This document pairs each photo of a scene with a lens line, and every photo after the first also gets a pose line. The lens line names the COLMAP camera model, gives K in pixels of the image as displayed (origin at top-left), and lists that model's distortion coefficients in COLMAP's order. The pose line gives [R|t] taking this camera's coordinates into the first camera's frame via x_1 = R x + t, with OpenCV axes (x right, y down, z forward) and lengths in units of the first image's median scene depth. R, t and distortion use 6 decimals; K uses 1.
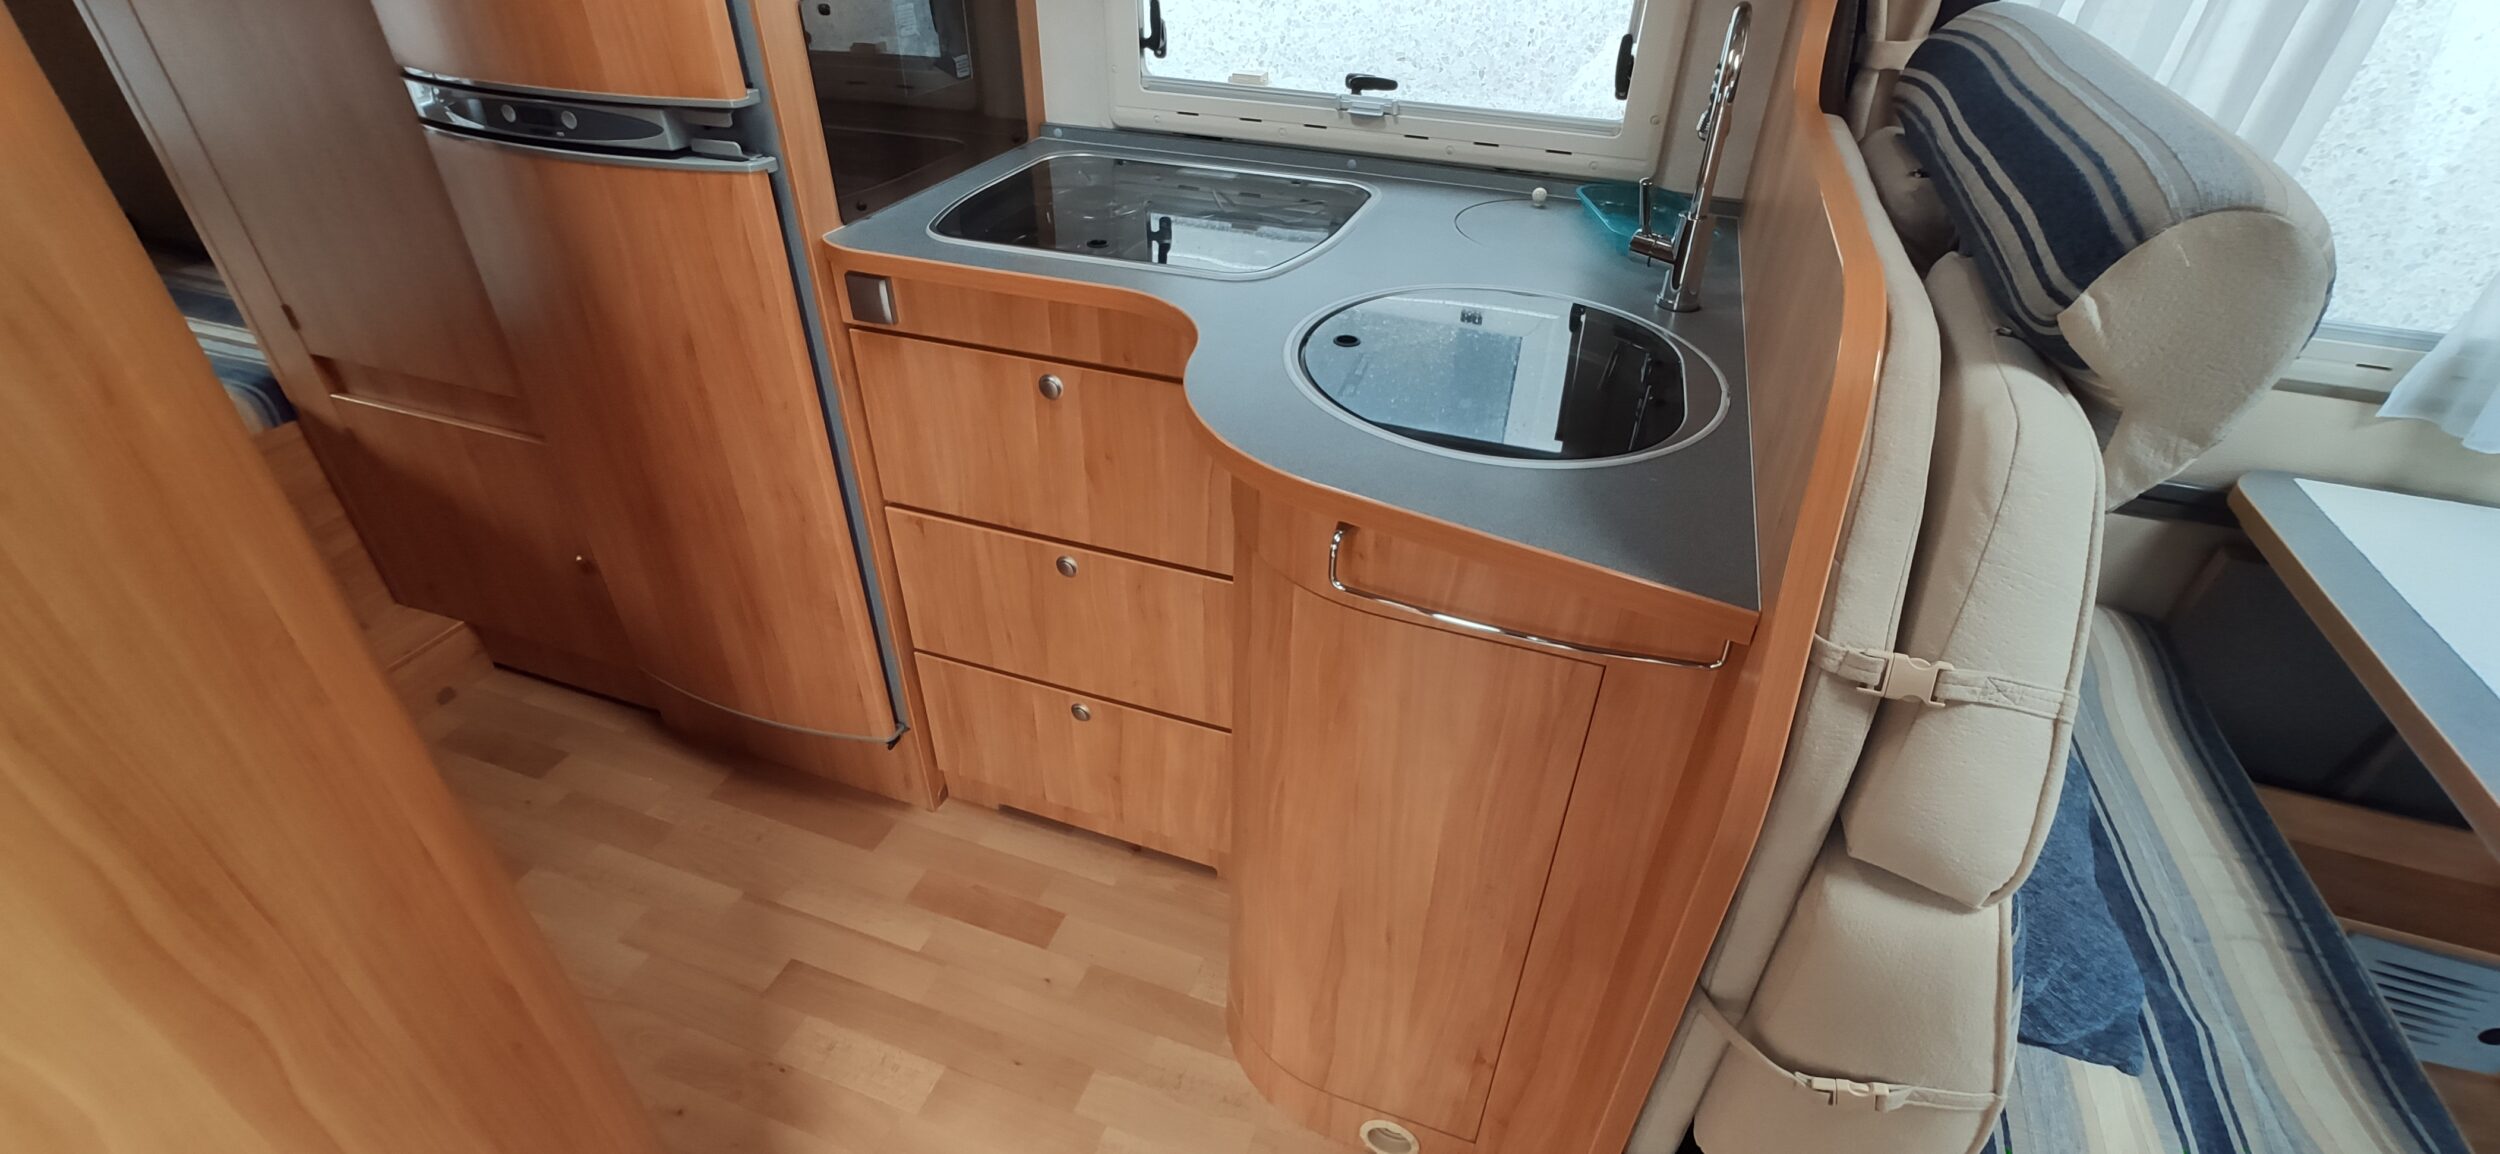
lens RADIAL K [[1083.5, 0, 1260.8], [0, 1083.5, 580.9], [0, 0, 1]] dist [-0.034002, 0.018629]
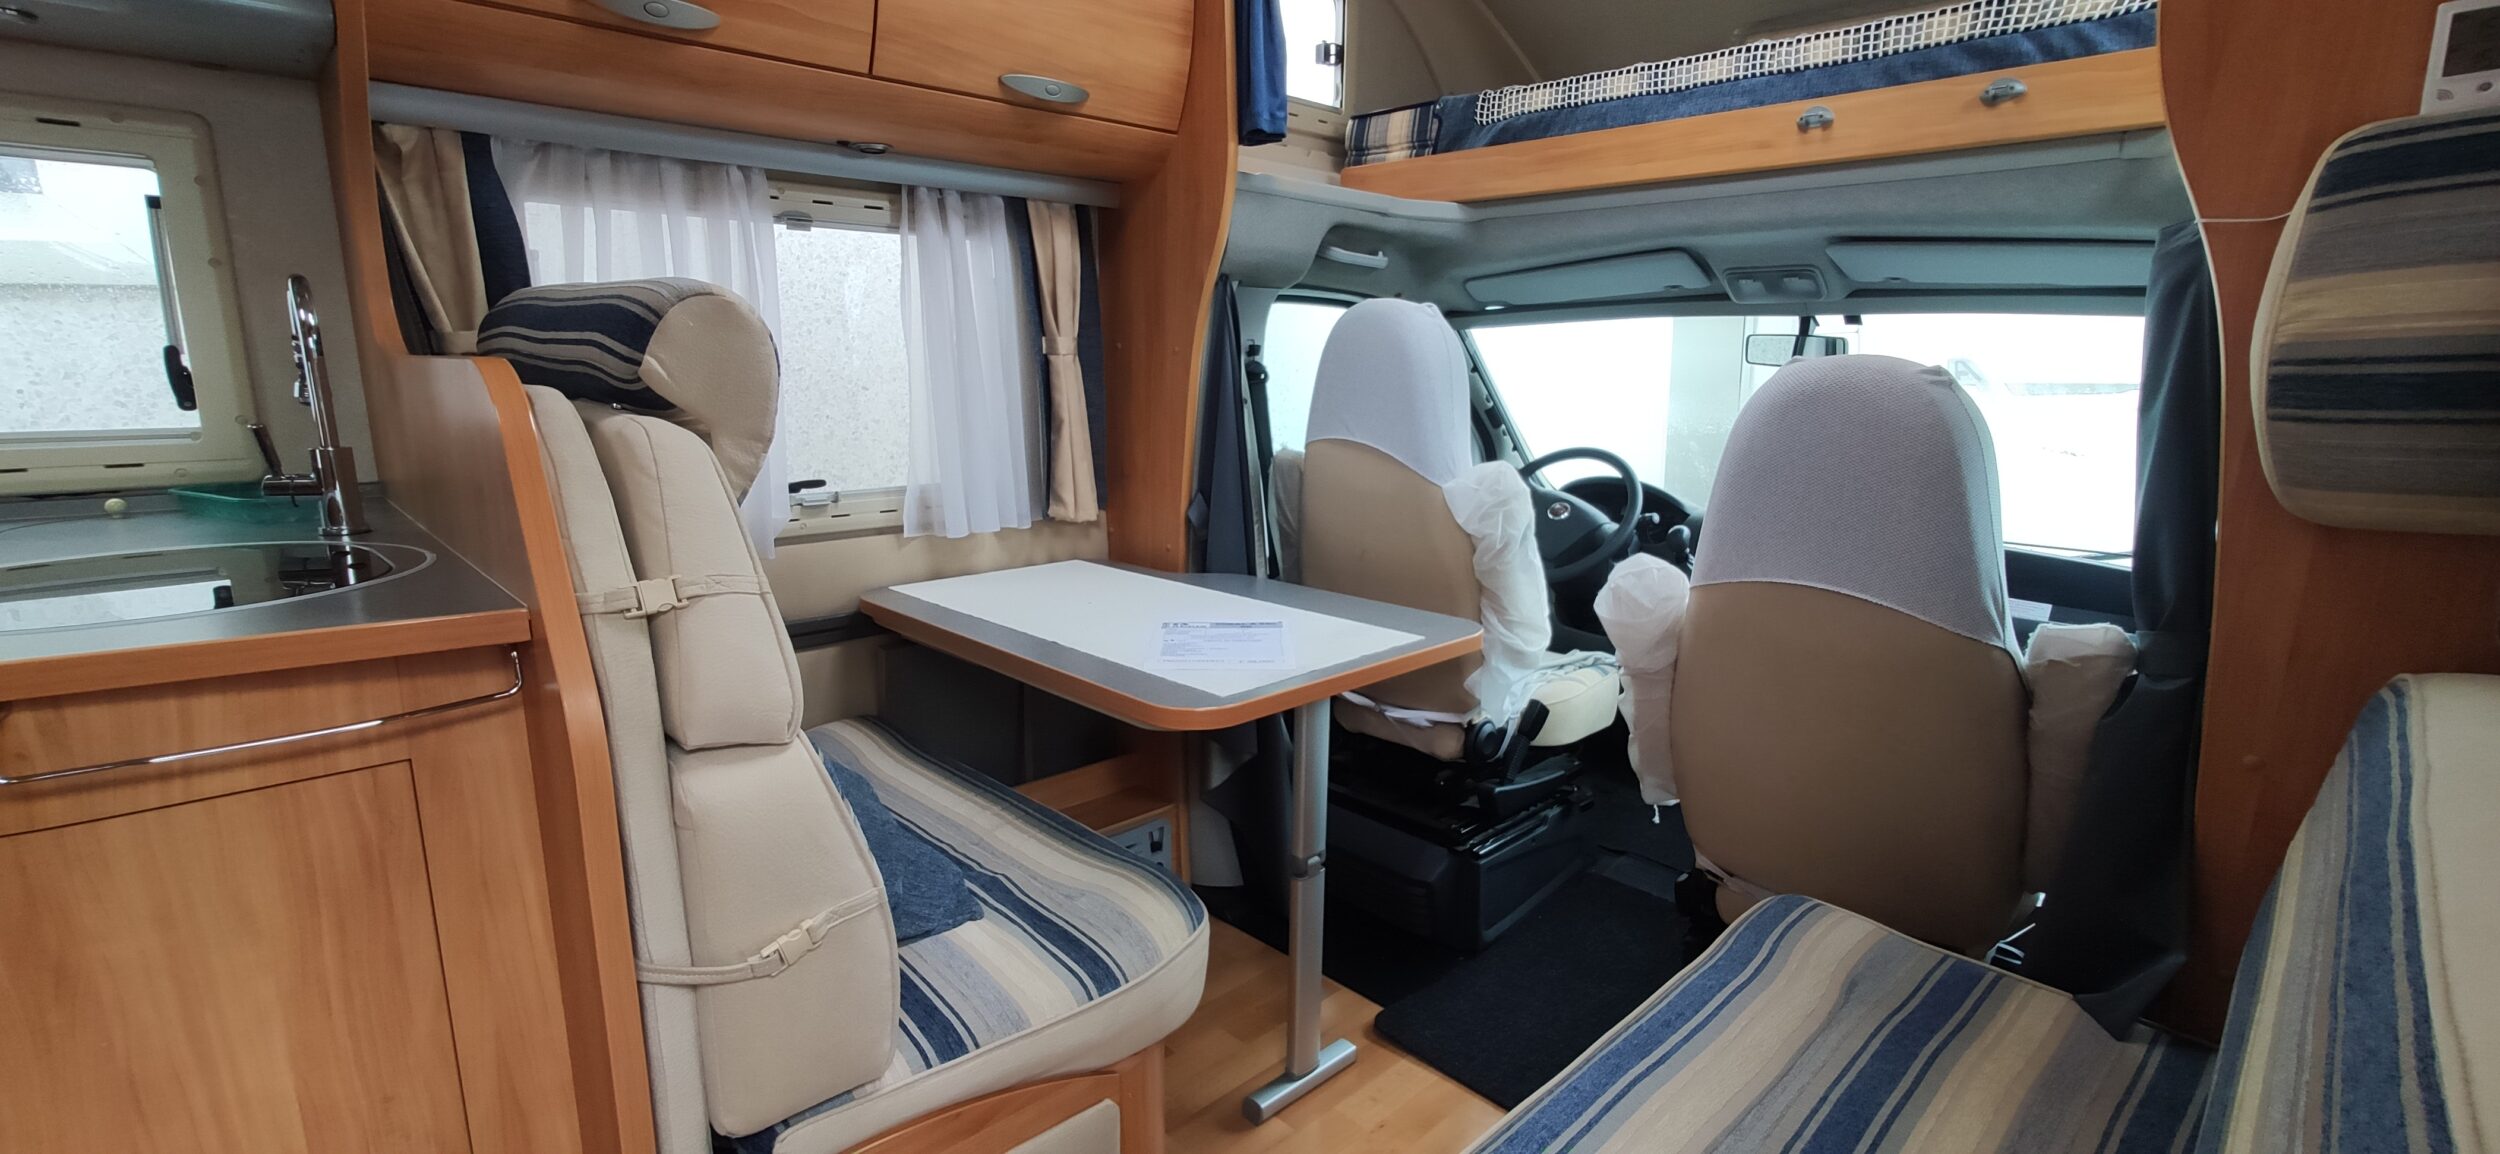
lens RADIAL K [[1081.5, 0, 1254.3], [0, 1081.5, 579.9], [0, 0, 1]] dist [-0.021038, 0.011089]
pose [[0.446602, -0.194792, 0.873272, -0.121631], [0.514625, 0.854335, -0.072618, 0.277829], [-0.731921, 0.481838, 0.481792, -0.110865]]
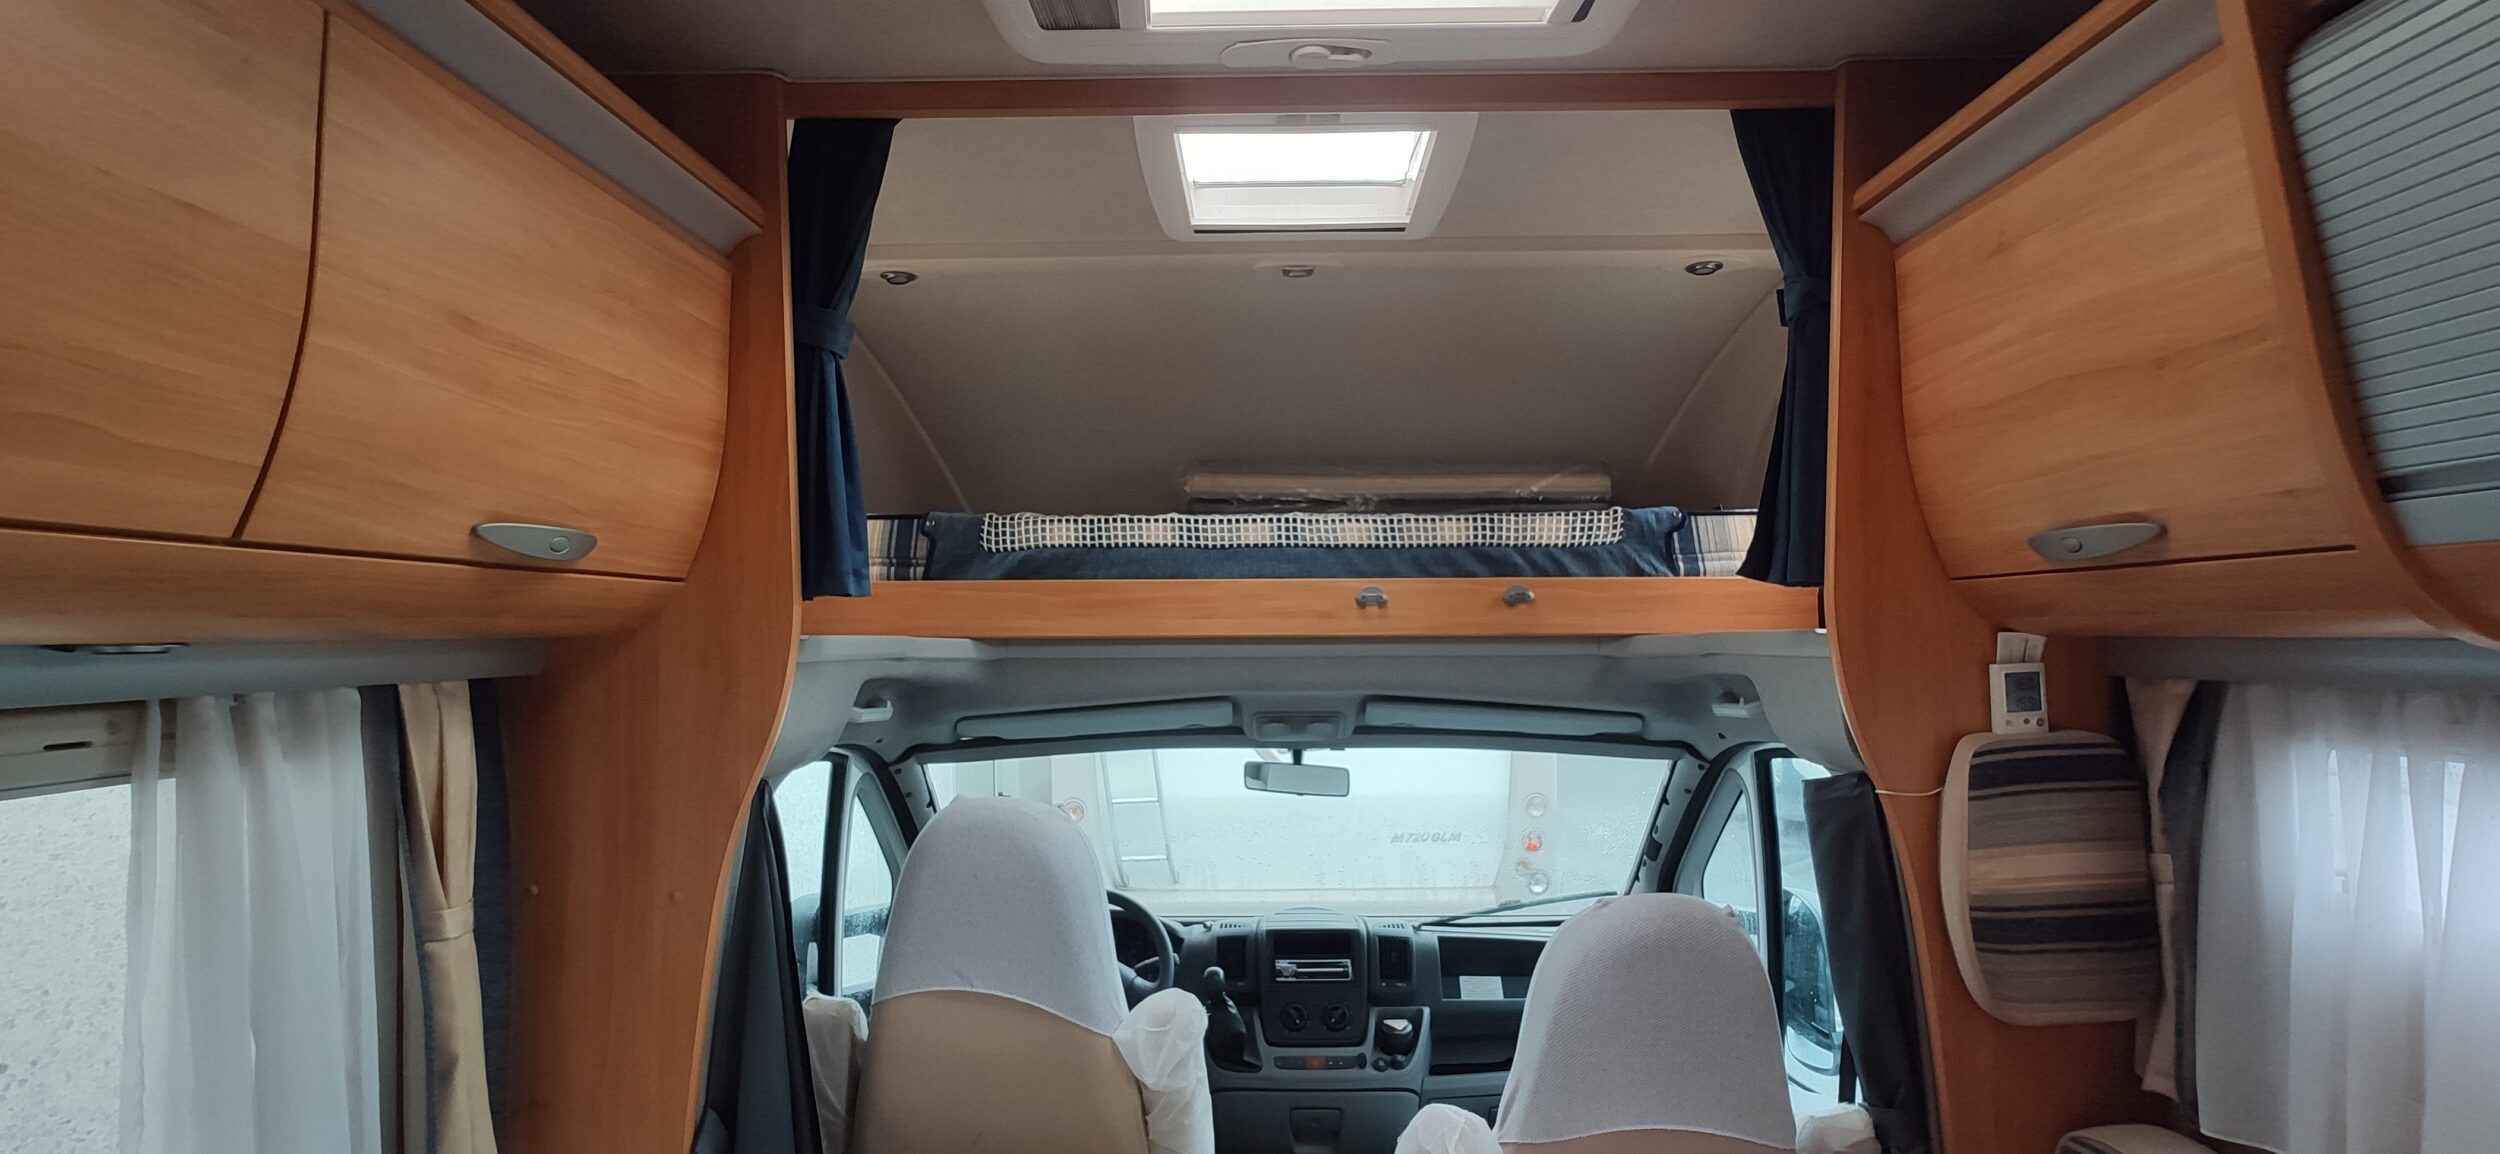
lens RADIAL K [[1083.5, 0, 1260.8], [0, 1083.5, 580.9], [0, 0, 1]] dist [-0.034002, 0.018629]
pose [[-0.316345, 0.027352, 0.948250, 0.139733], [0.546777, 0.822101, 0.158697, -0.317512], [-0.775217, 0.568684, -0.275023, 0.273934]]
